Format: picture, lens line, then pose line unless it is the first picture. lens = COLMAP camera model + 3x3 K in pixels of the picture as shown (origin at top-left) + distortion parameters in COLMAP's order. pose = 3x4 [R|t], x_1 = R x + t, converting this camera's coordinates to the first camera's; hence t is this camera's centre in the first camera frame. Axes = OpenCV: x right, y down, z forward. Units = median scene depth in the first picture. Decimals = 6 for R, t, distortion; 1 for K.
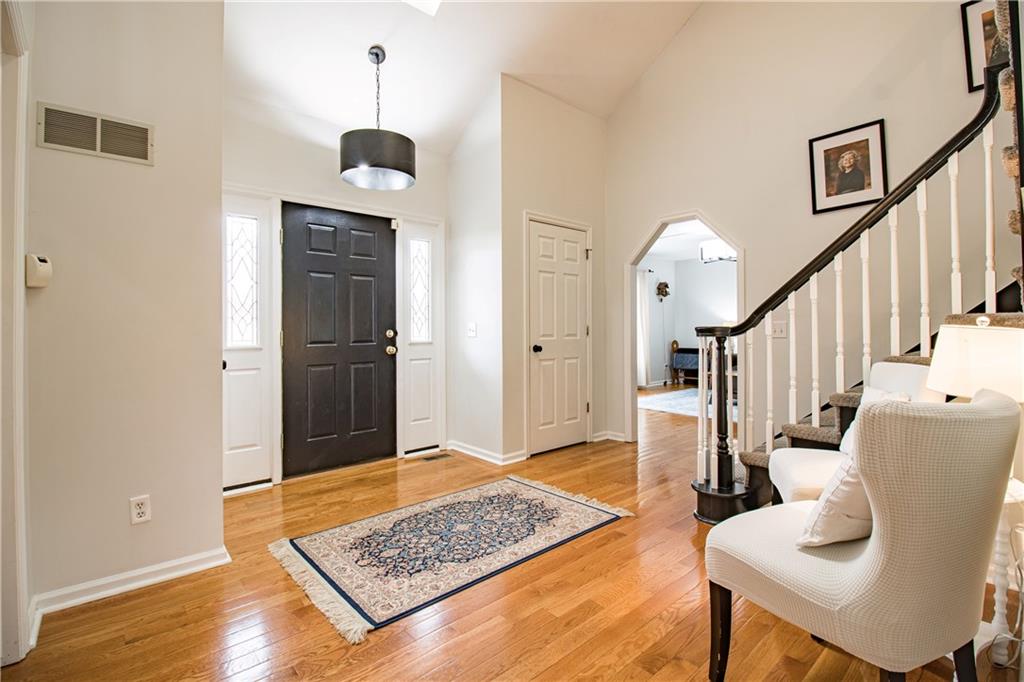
lens RADIAL K [[475.2, 0, 513.8], [0, 475.2, 323.4], [0, 0, 1]] dist [-0.015566, -0.001177]
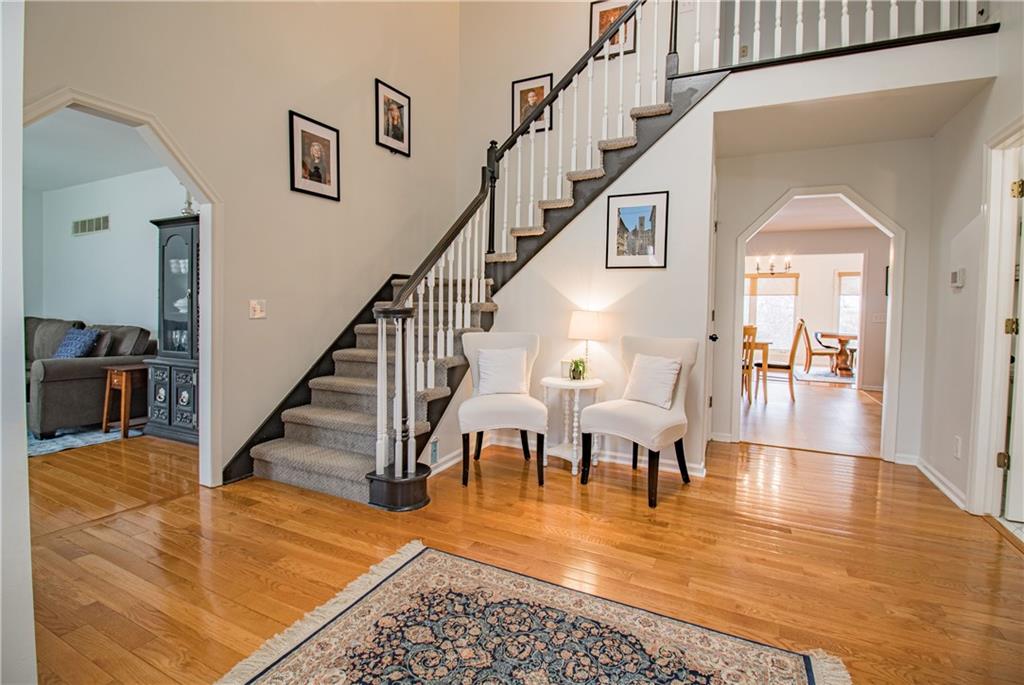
lens RADIAL K [[475.2, 0, 513.8], [0, 475.2, 324.9], [0, 0, 1]] dist [-0.015566, -0.001177]
pose [[-0.382480, -0.034416, 0.923323, -0.482567], [-0.022316, 0.999359, 0.028006, 0.008538], [-0.923694, -0.009893, -0.383002, 1.025878]]
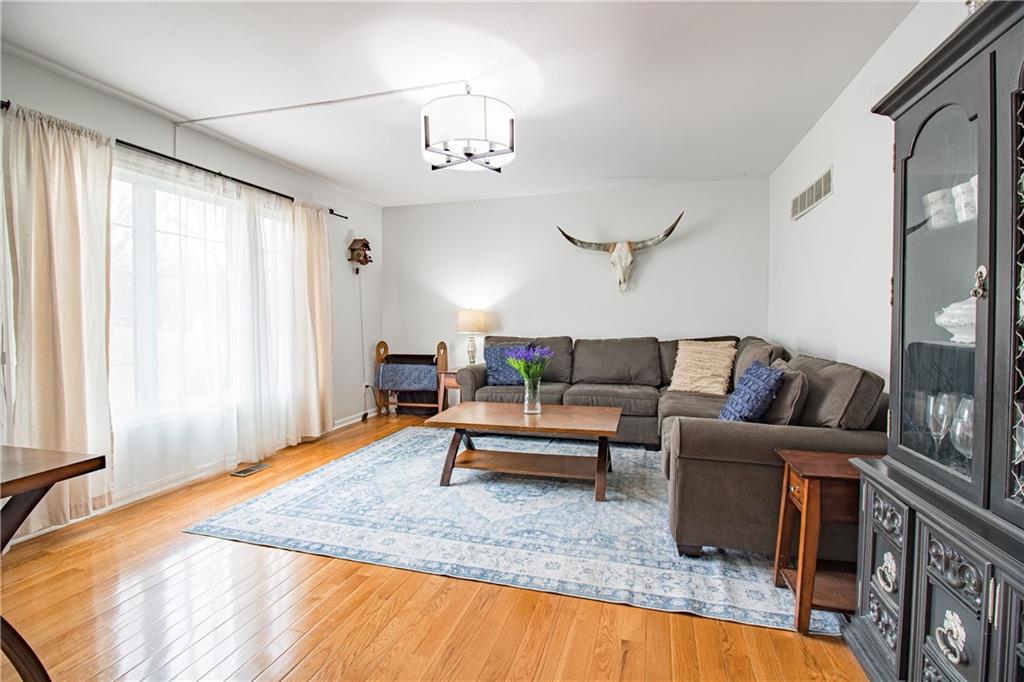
lens RADIAL K [[475.2, 0, 513.8], [0, 475.2, 323.4], [0, 0, 1]] dist [-0.015566, -0.001177]
pose [[0.847015, -0.002871, 0.531561, 0.487683], [-0.006037, 0.999869, 0.015019, 0.009964], [-0.531534, -0.015931, 0.846887, 1.225604]]
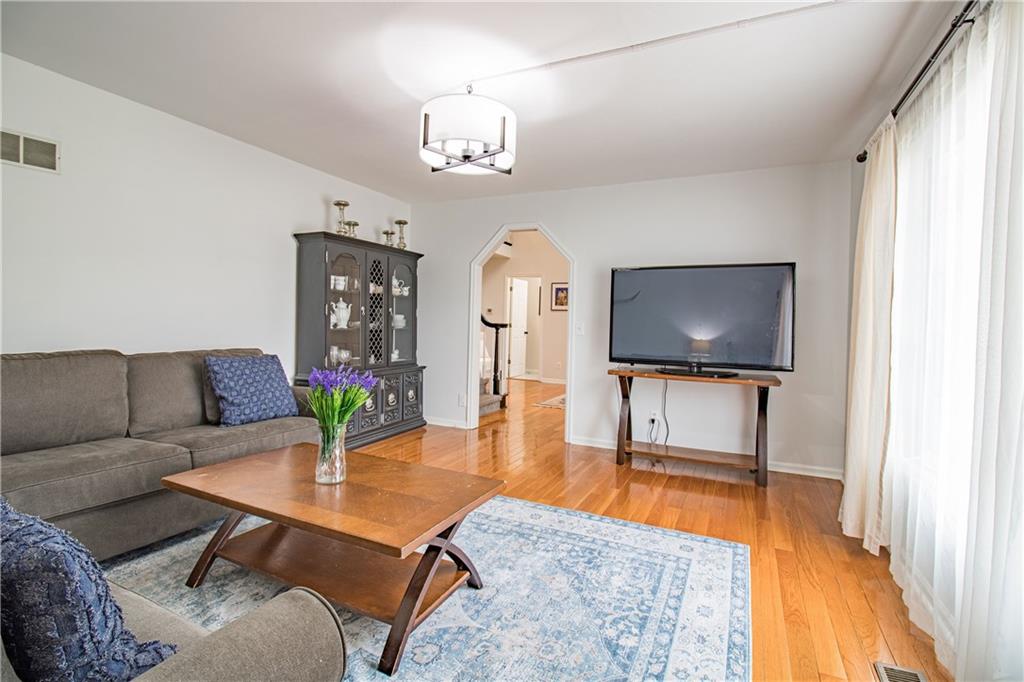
lens RADIAL K [[475.2, 0, 513.8], [0, 475.2, 323.4], [0, 0, 1]] dist [-0.015566, -0.001177]
pose [[-0.923369, -0.014908, -0.383625, 1.146168], [-0.014765, 0.999885, -0.003318, 0.013766], [0.383630, 0.002600, -0.923483, 2.878345]]
